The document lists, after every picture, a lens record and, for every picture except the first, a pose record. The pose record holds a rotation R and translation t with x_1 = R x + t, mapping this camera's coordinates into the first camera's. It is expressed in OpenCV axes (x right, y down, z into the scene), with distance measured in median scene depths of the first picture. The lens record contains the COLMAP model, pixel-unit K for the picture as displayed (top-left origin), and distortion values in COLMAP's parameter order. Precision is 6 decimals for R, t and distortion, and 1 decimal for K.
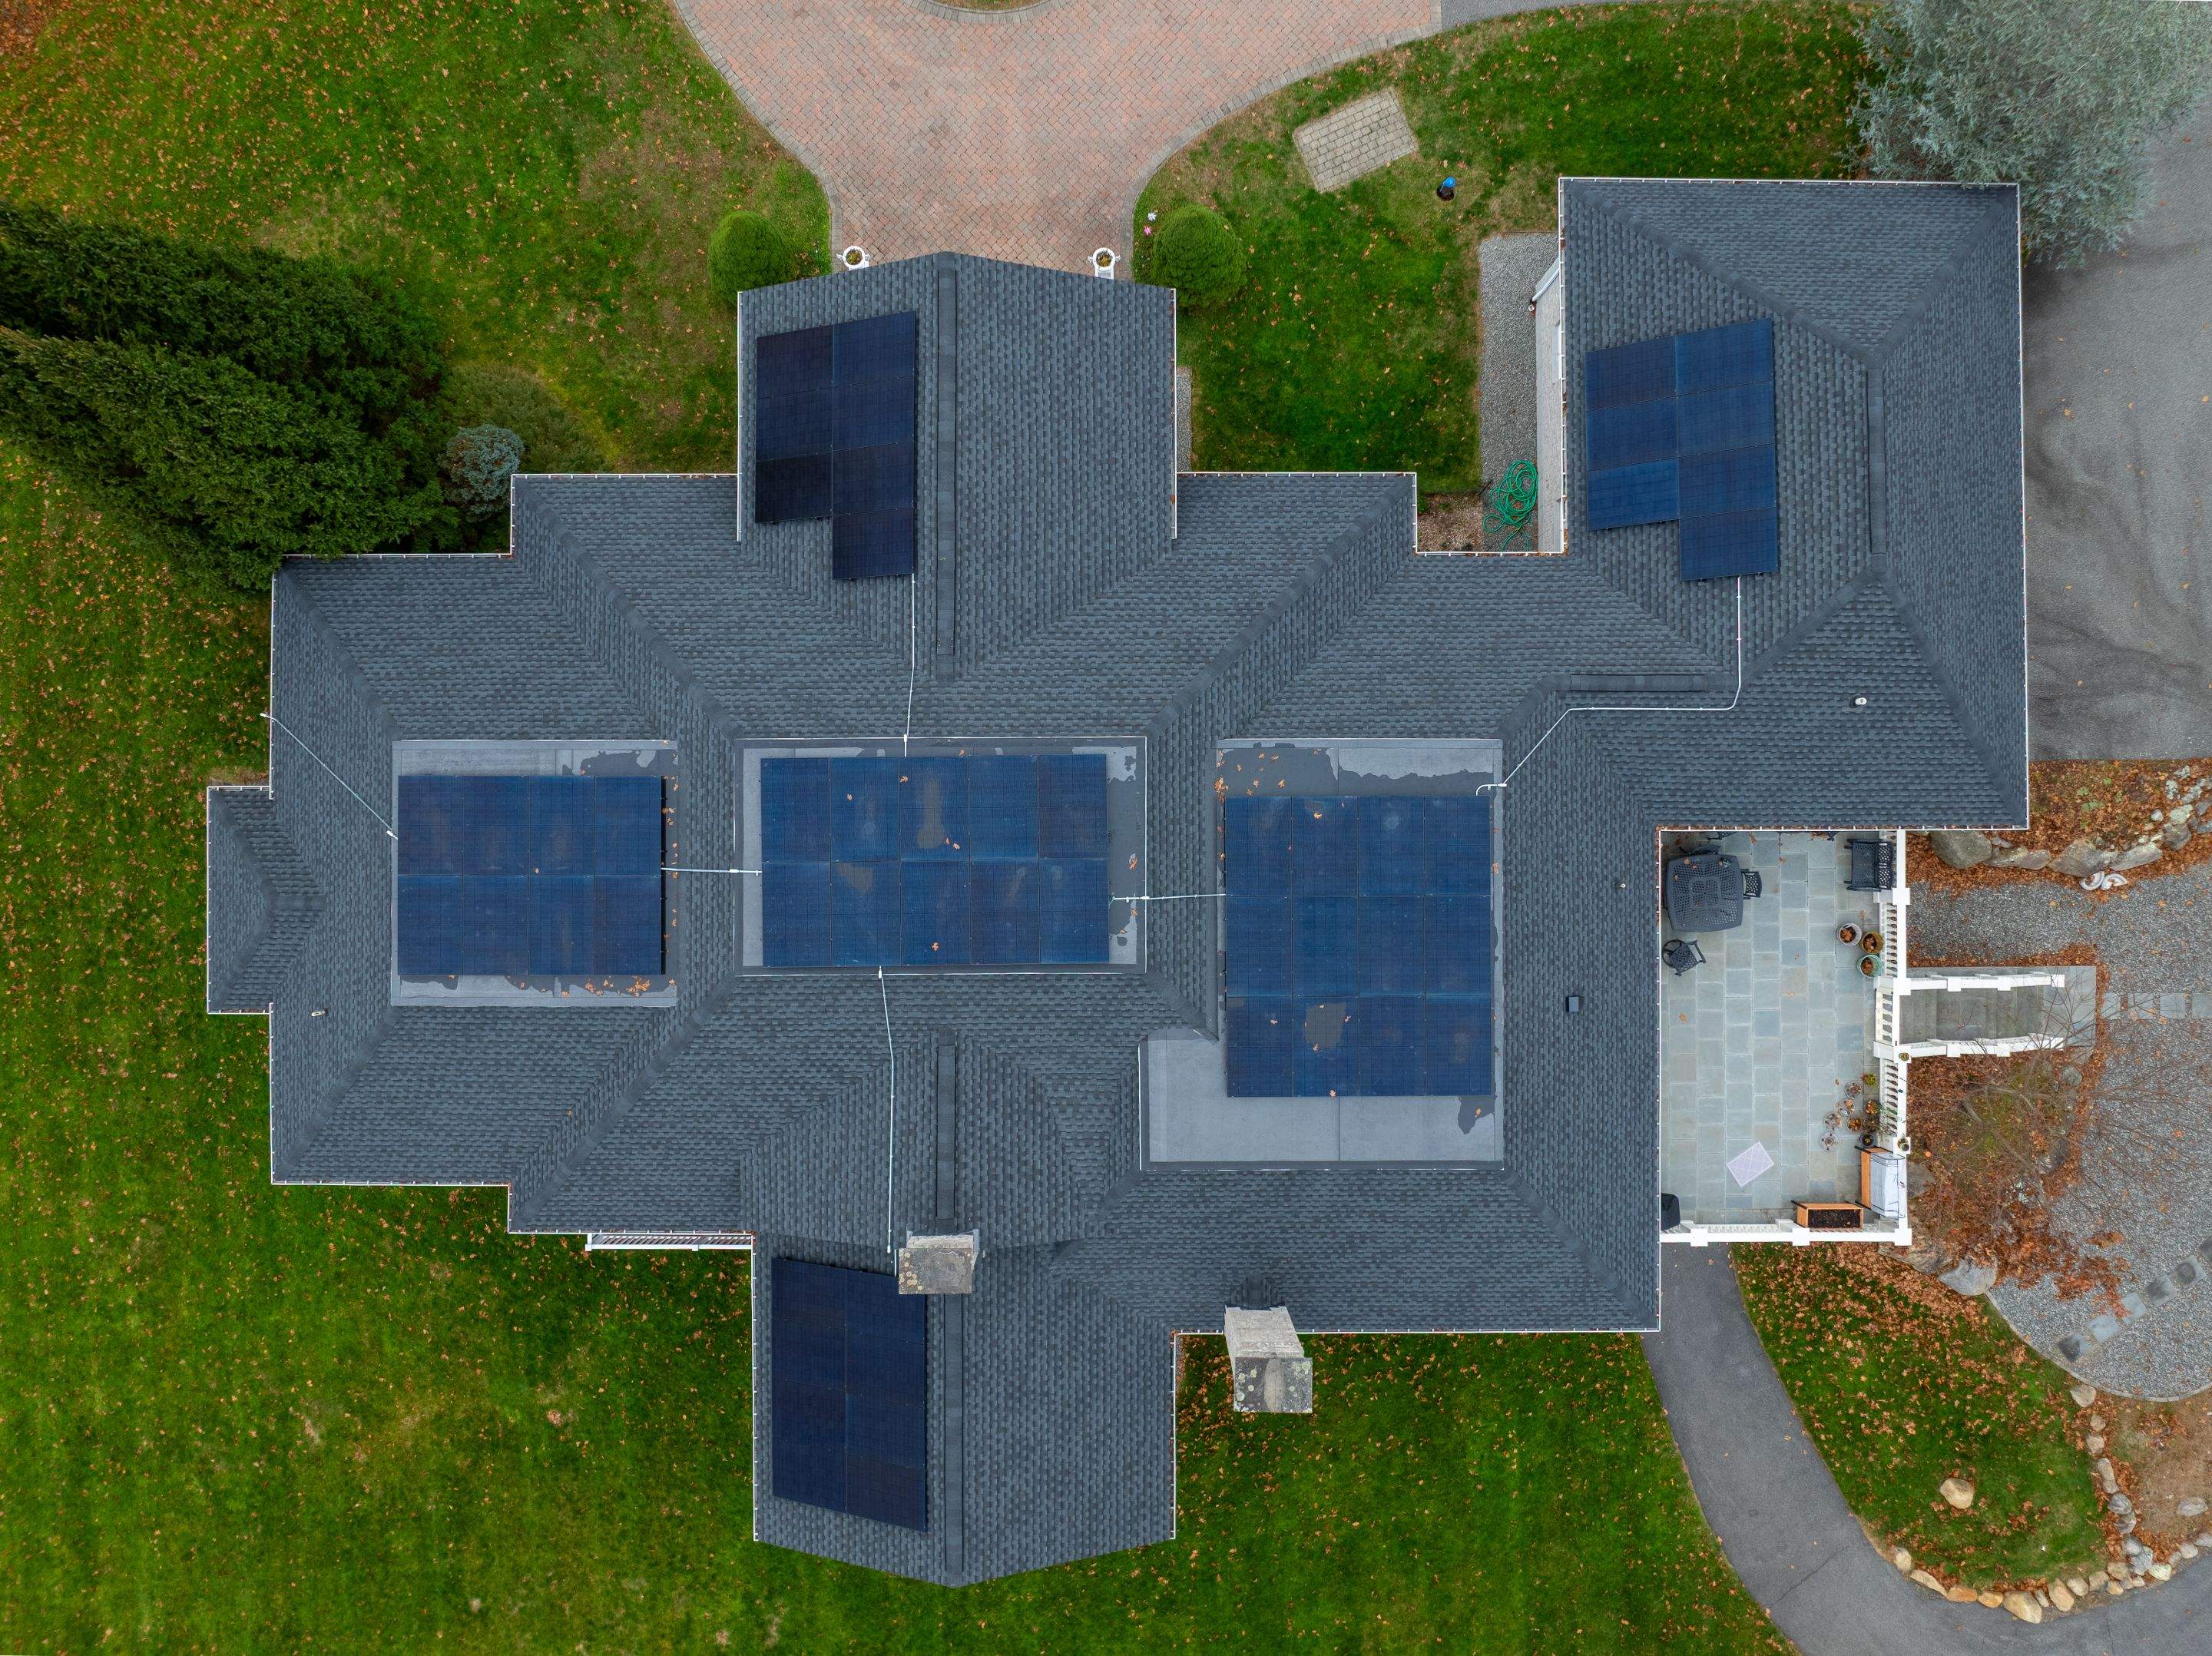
lens RADIAL K [[1582.7, 0, 1107.8], [0, 1582.7, 823.8], [0, 0, 1]] dist [-0.052237, 0.029491]
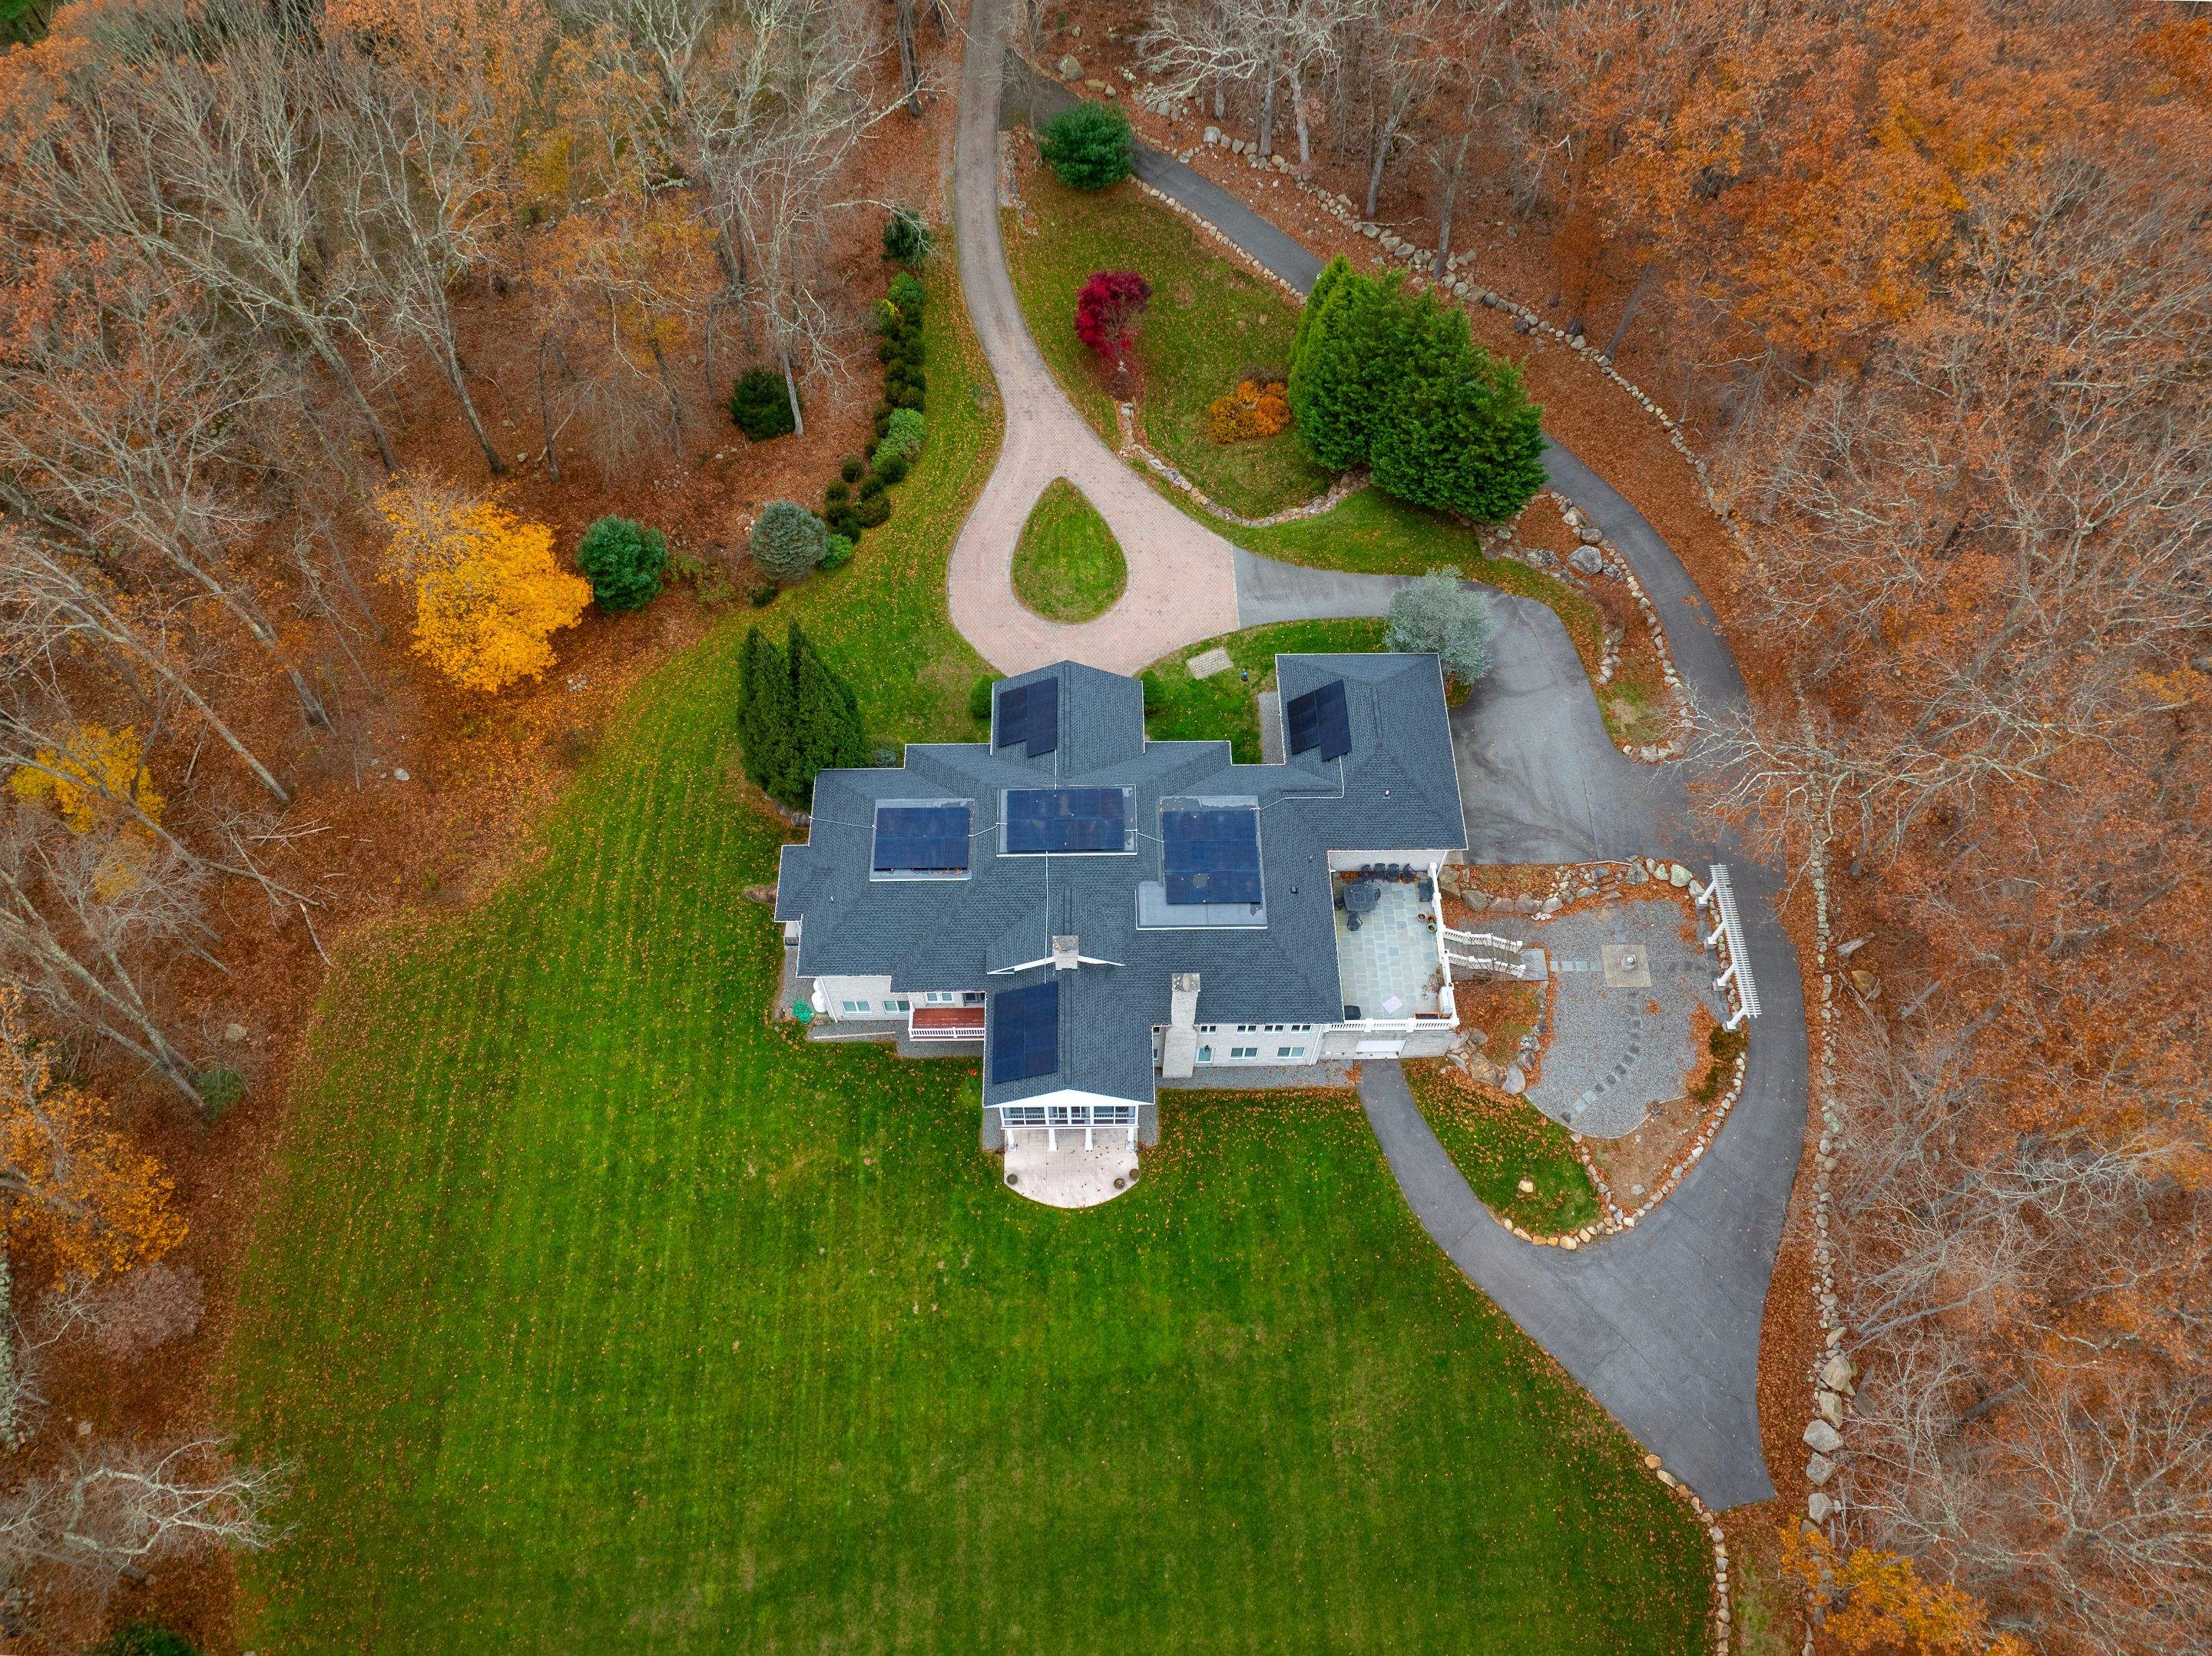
lens RADIAL K [[1584.8, 0, 1098.8], [0, 1584.8, 840.3], [0, 0, 1]] dist [-0.013816, -0.002269]
pose [[0.999948, -0.009232, 0.004358, -0.044879], [0.010175, 0.866450, -0.499160, 1.165946], [0.000832, 0.499178, 0.866499, -1.181470]]
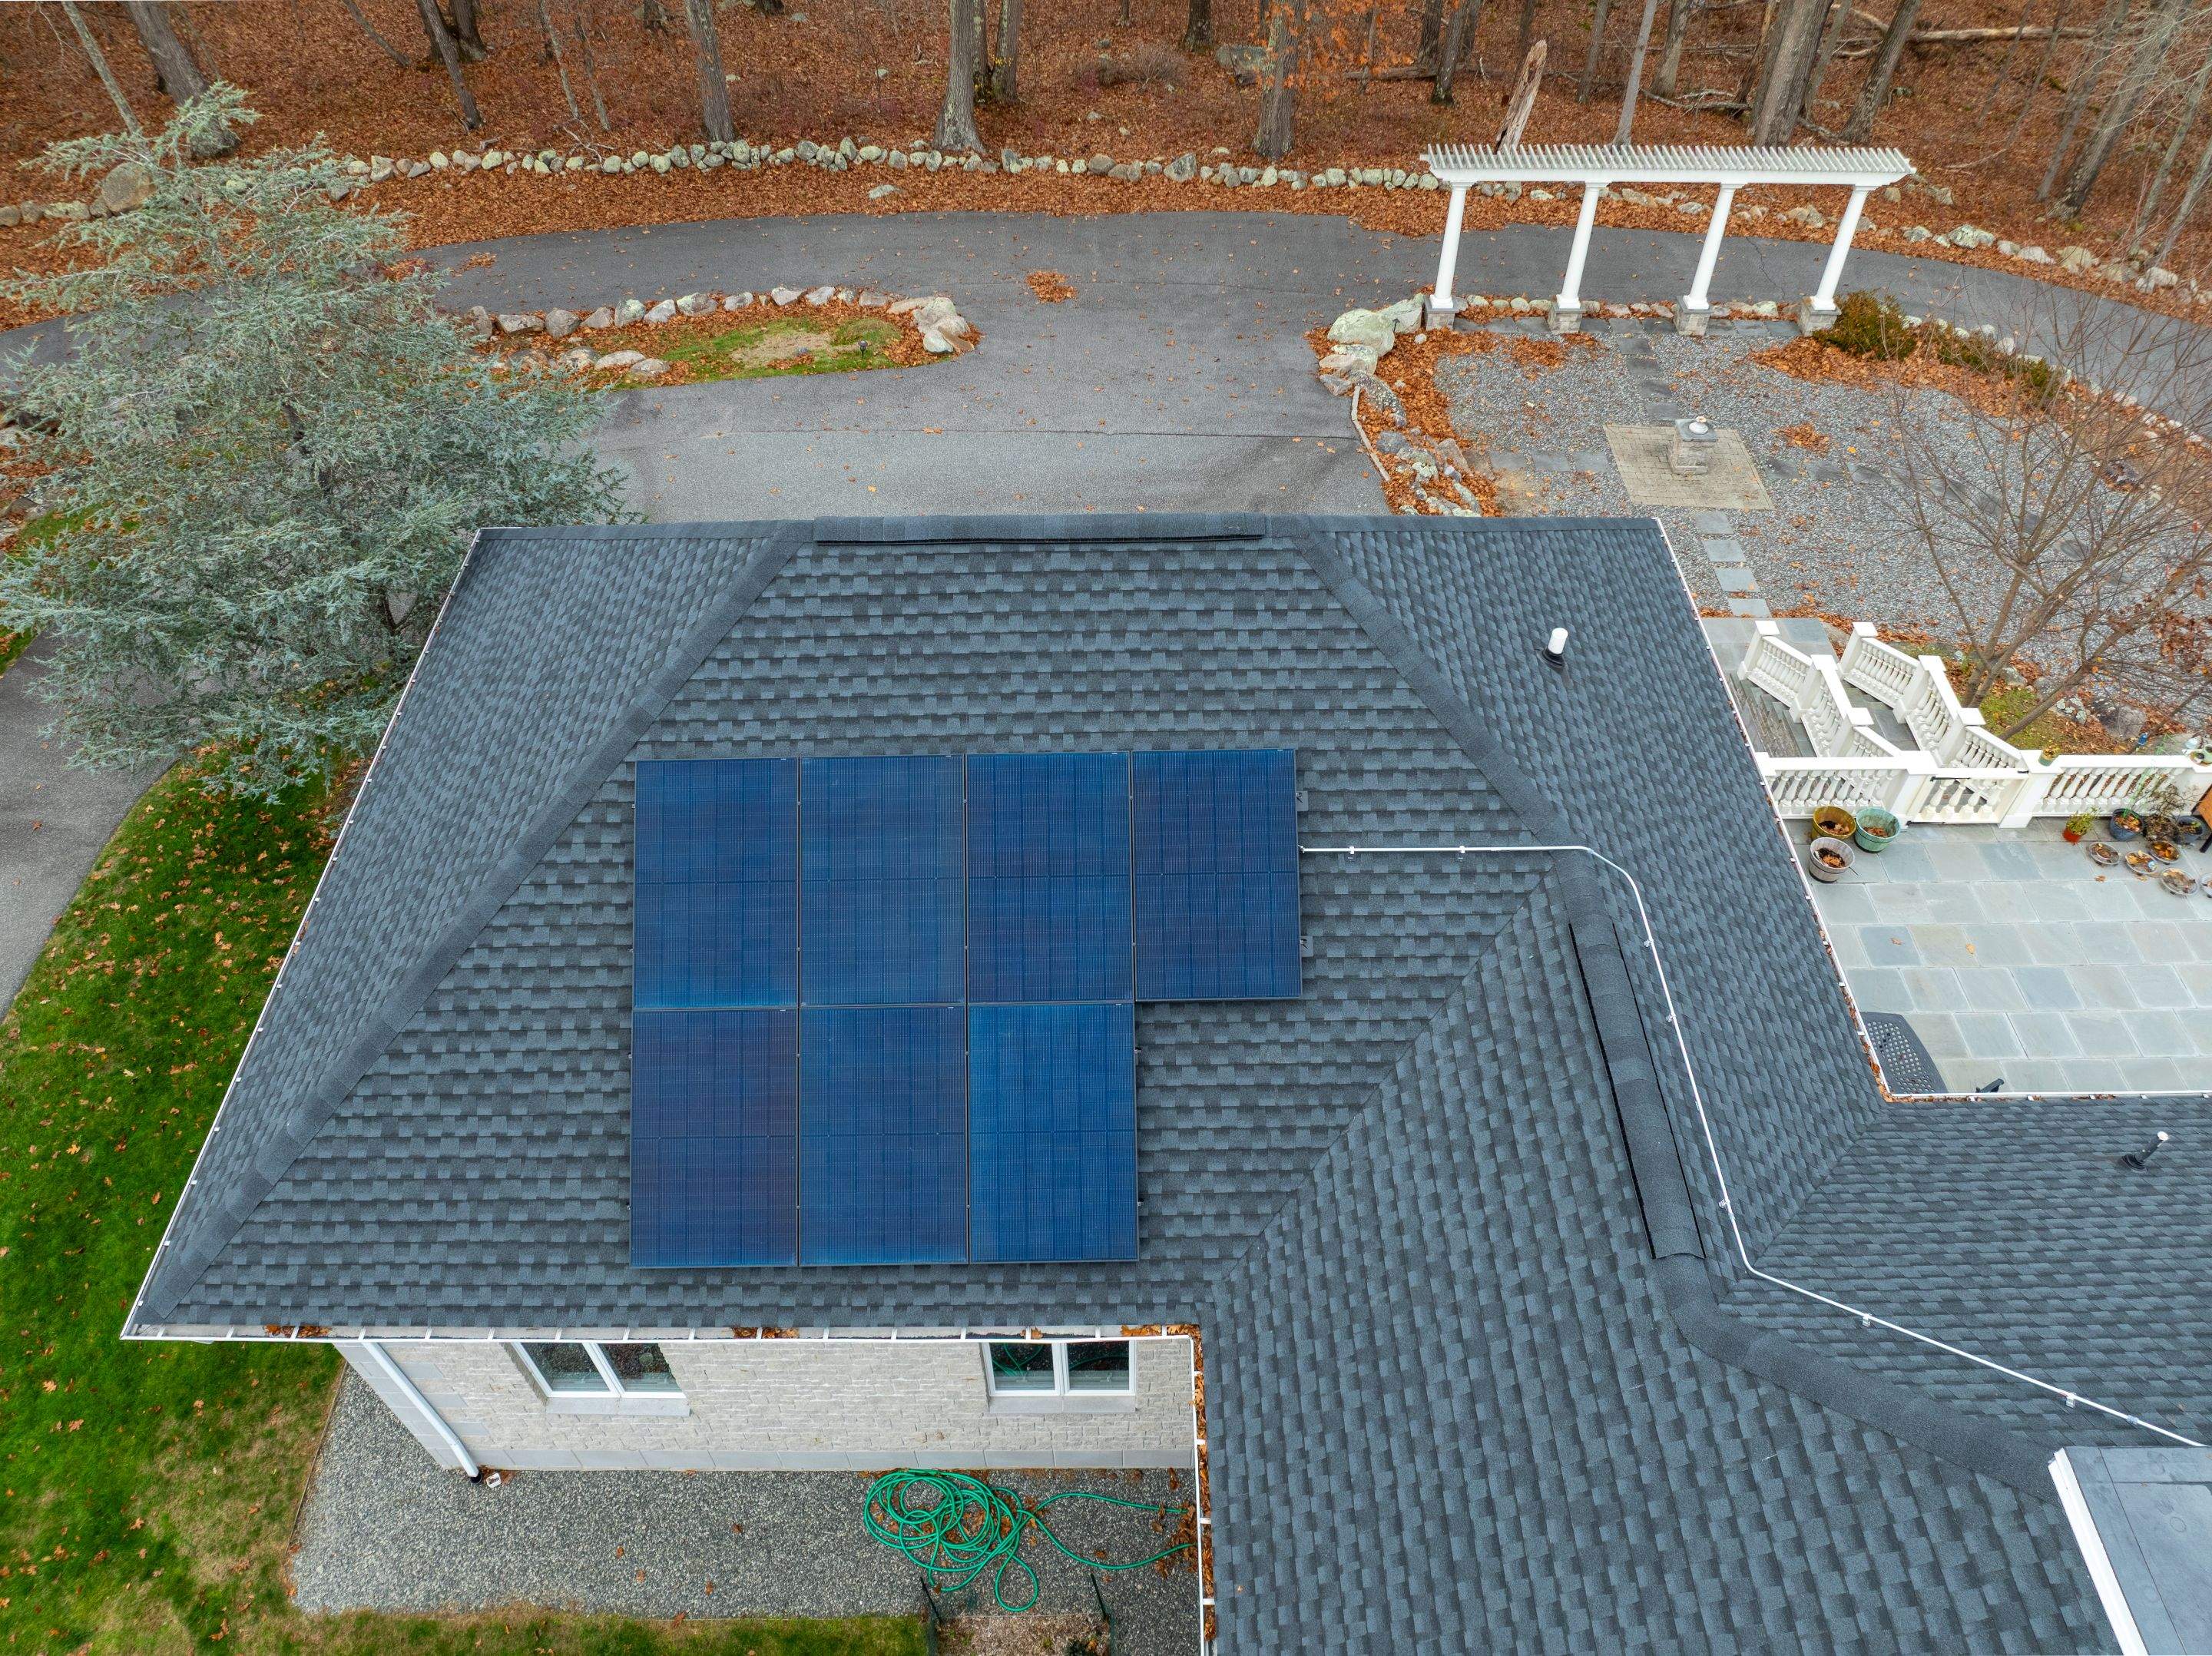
lens RADIAL K [[1548.1, 0, 1106.0], [0, 1548.1, 828.0], [0, 0, 1]] dist [-0.023260, -0.000118]
pose [[0.000477, -0.737331, 0.675531, 0.123894], [0.999993, -0.002156, -0.003059, -0.166526], [0.003712, 0.675528, 0.737325, 0.588058]]
